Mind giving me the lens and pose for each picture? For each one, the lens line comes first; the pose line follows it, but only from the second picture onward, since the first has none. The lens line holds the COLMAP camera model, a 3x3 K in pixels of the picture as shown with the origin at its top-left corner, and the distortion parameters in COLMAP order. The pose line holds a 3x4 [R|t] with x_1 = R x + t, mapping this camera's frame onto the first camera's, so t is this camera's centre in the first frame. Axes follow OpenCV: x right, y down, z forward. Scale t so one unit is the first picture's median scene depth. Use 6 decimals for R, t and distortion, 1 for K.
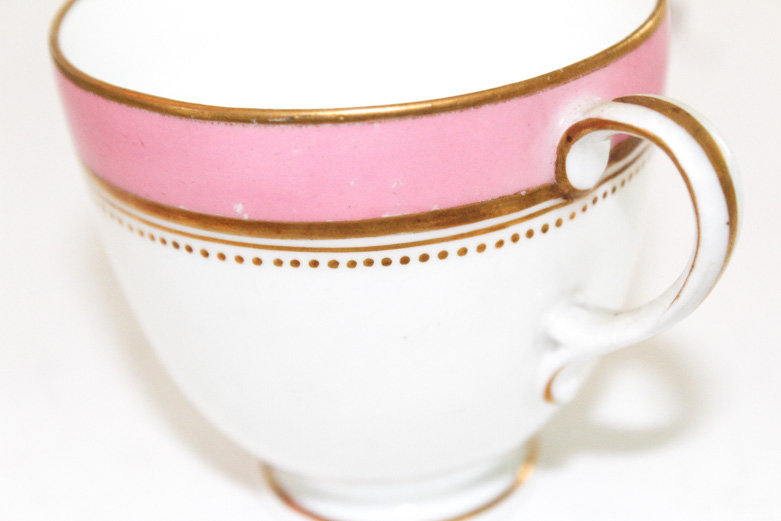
lens RADIAL K [[1242.6, 0, 391.6], [0, 1242.6, 260.8], [0, 0, 1]] dist [0.010149, 0.000000]
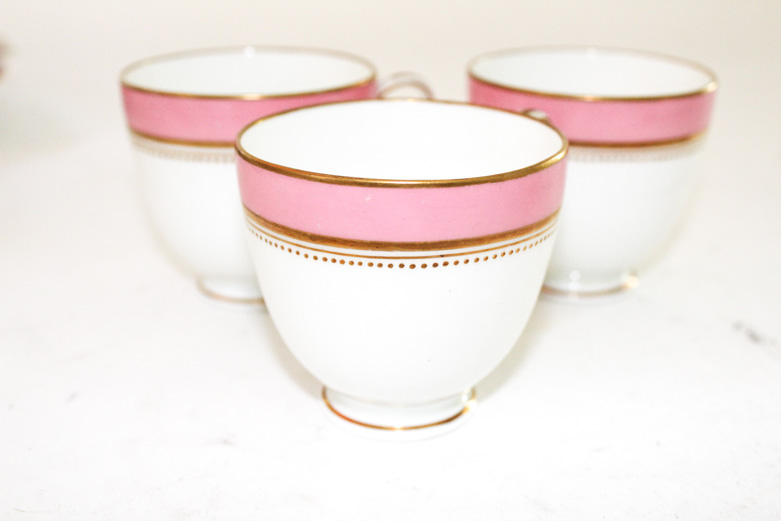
lens RADIAL K [[1312.4, 0, 387.9], [0, 1312.4, 257.7], [0, 0, 1]] dist [0.109656, 0.000000]
pose [[0.978985, 0.019052, 0.203042, -0.463040], [-0.012121, 0.999302, -0.035324, 0.059316], [-0.203573, 0.032121, 0.978533, -0.873079]]
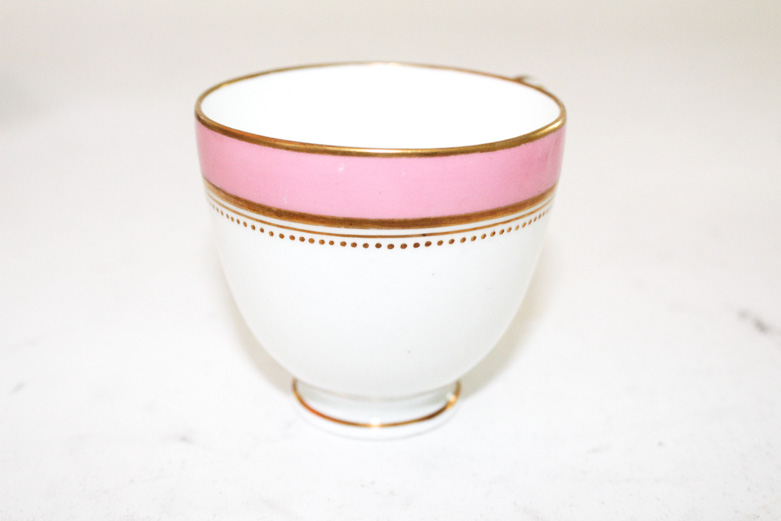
lens RADIAL K [[1312.4, 0, 392.4], [0, 1312.4, 262.8], [0, 0, 1]] dist [0.109656, 0.000000]
pose [[0.976193, 0.023823, 0.215592, -0.401532], [-0.020283, 0.999621, -0.018621, 0.056552], [-0.215954, 0.013805, 0.976306, -0.661336]]
